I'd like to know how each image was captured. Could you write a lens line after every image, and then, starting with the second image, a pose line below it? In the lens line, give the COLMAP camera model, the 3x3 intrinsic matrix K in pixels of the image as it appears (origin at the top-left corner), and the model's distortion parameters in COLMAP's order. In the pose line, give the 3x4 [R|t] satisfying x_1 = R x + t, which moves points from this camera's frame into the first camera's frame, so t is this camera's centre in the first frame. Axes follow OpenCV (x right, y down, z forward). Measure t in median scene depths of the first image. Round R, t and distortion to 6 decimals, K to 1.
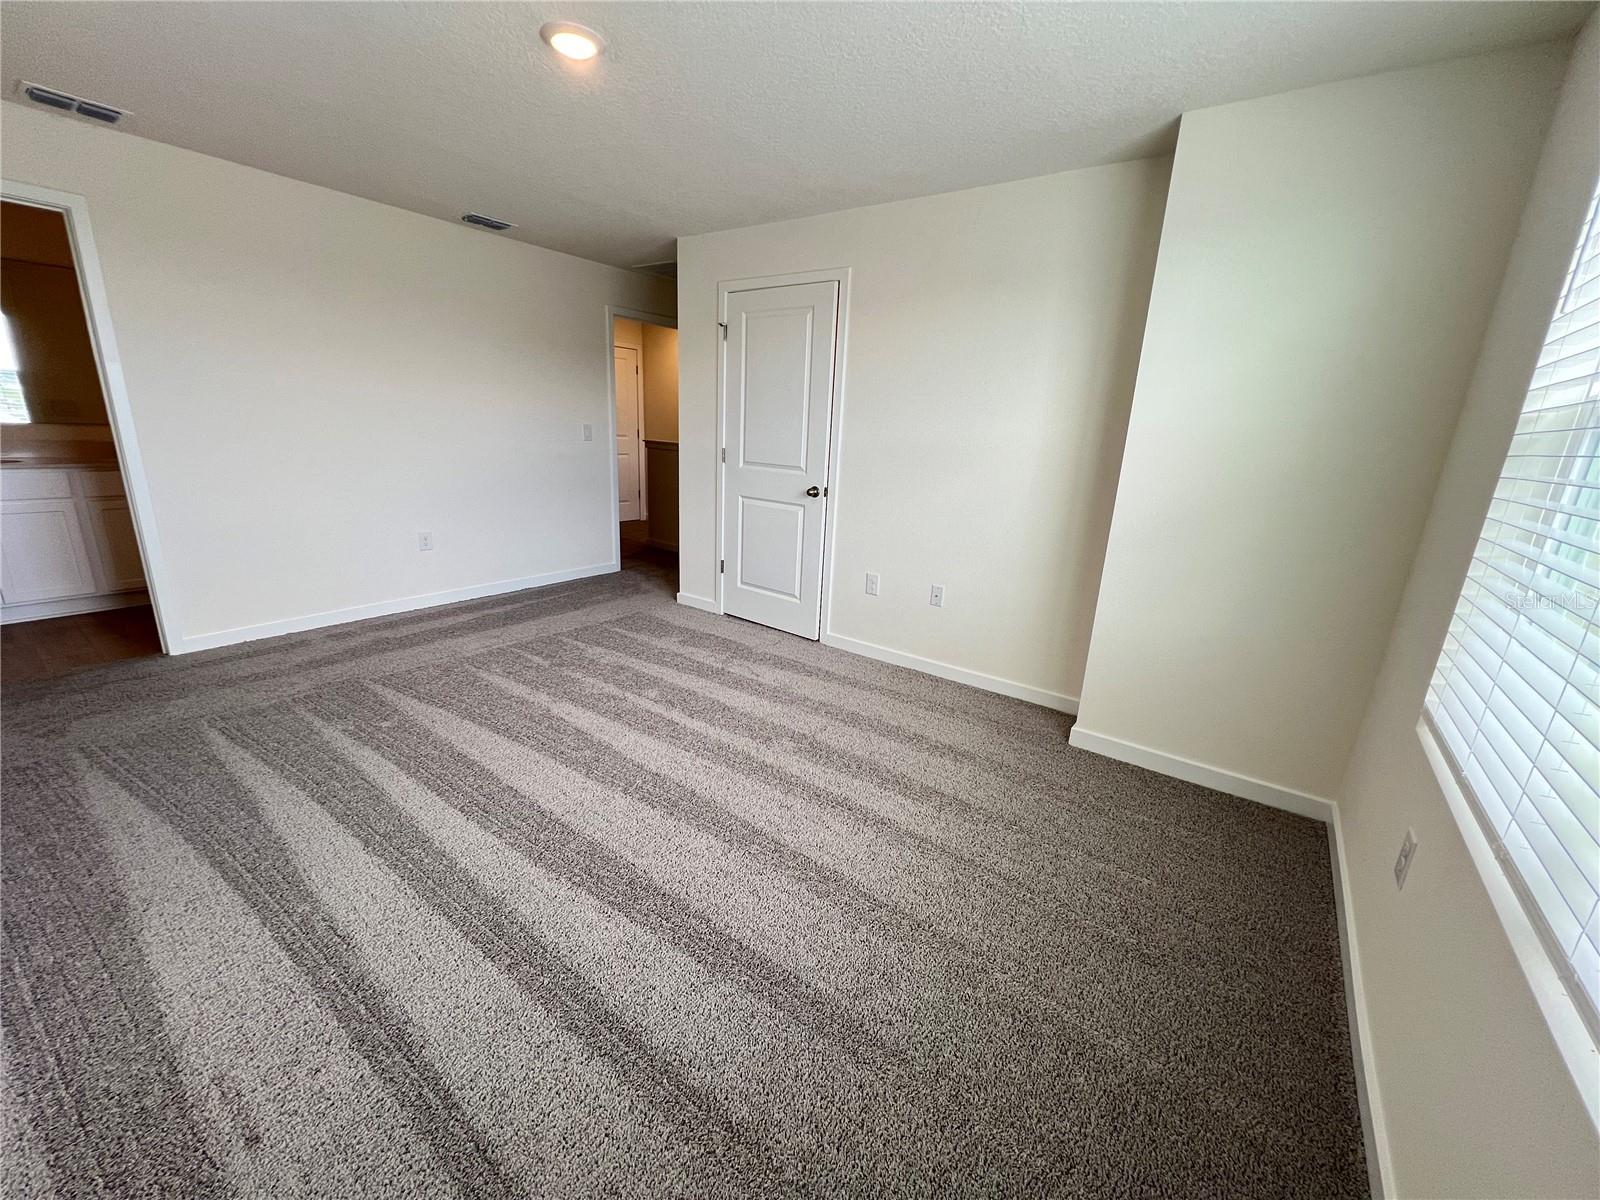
lens RADIAL K [[639.3, 0, 804.6], [0, 639.3, 600.5], [0, 0, 1]] dist [-0.002276, 0.000849]
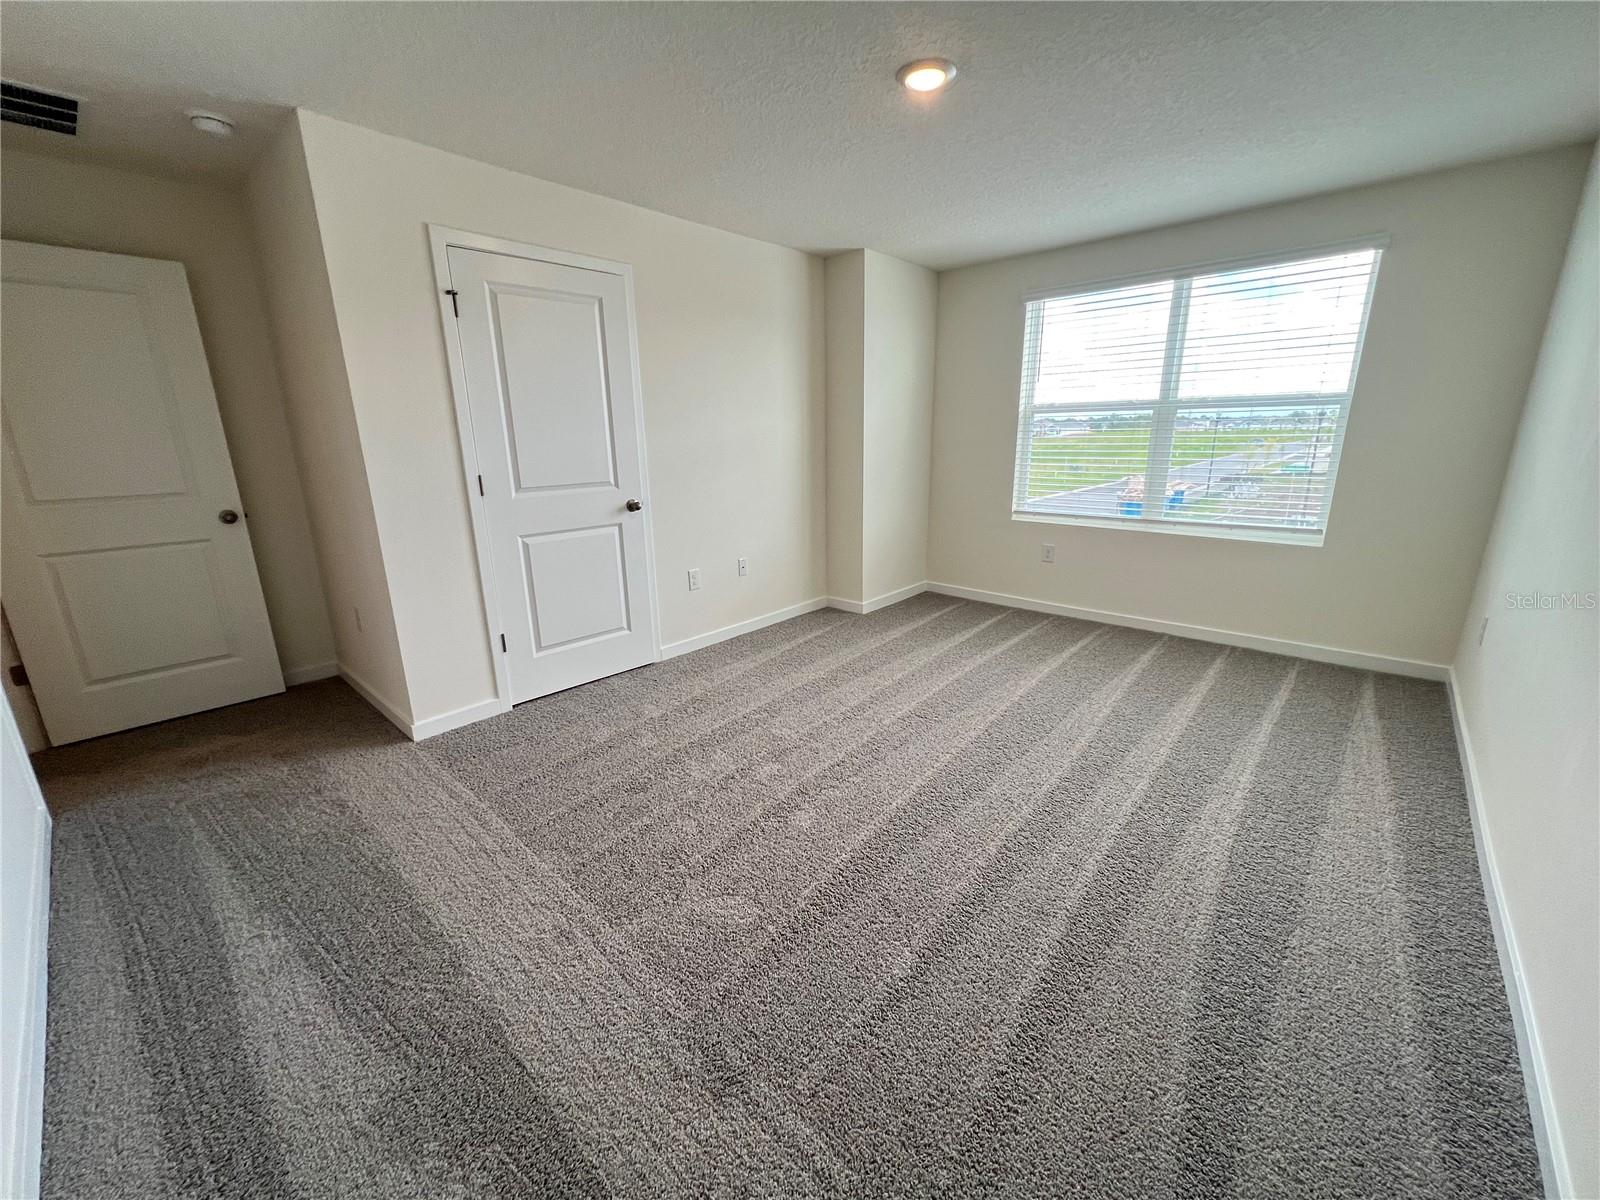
lens RADIAL K [[639.3, 0, 804.6], [0, 639.3, 600.5], [0, 0, 1]] dist [-0.002276, 0.000849]
pose [[0.098859, -0.301054, 0.948469, -0.856182], [0.297728, 0.918425, 0.260486, -0.207148], [-0.949518, 0.256634, 0.180427, 0.629252]]
